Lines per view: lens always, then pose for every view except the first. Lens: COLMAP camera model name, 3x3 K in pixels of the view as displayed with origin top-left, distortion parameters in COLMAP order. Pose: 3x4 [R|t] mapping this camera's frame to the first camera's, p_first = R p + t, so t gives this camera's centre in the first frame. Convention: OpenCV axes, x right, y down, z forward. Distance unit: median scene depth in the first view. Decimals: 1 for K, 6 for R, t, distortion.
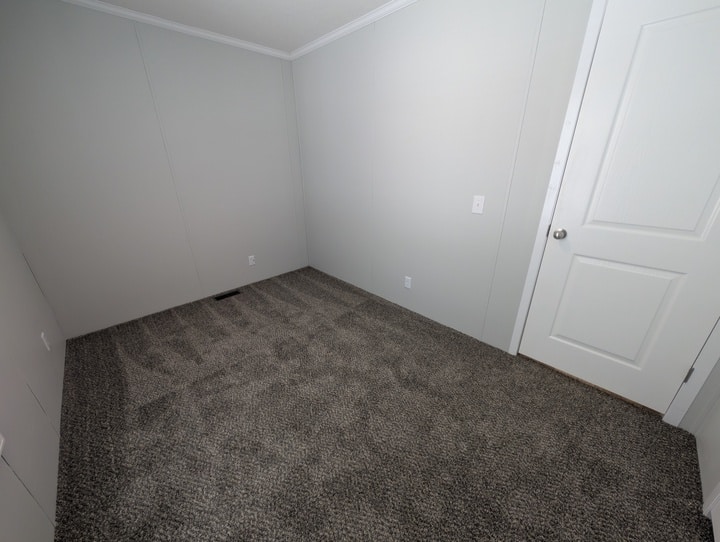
lens RADIAL K [[274.4, 0, 361.0], [0, 274.4, 271.6], [0, 0, 1]] dist [0.000508, 0.000027]
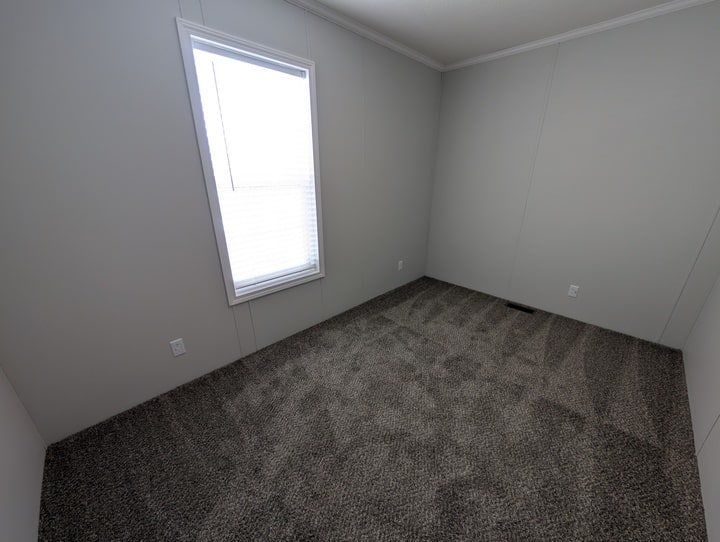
lens RADIAL K [[274.4, 0, 360.9], [0, 274.4, 272.1], [0, 0, 1]] dist [0.000508, 0.000027]
pose [[0.004727, 0.354593, -0.935009, 0.465064], [-0.373404, 0.868013, 0.327298, -0.165301], [0.927657, 0.347589, 0.136509, 0.394577]]
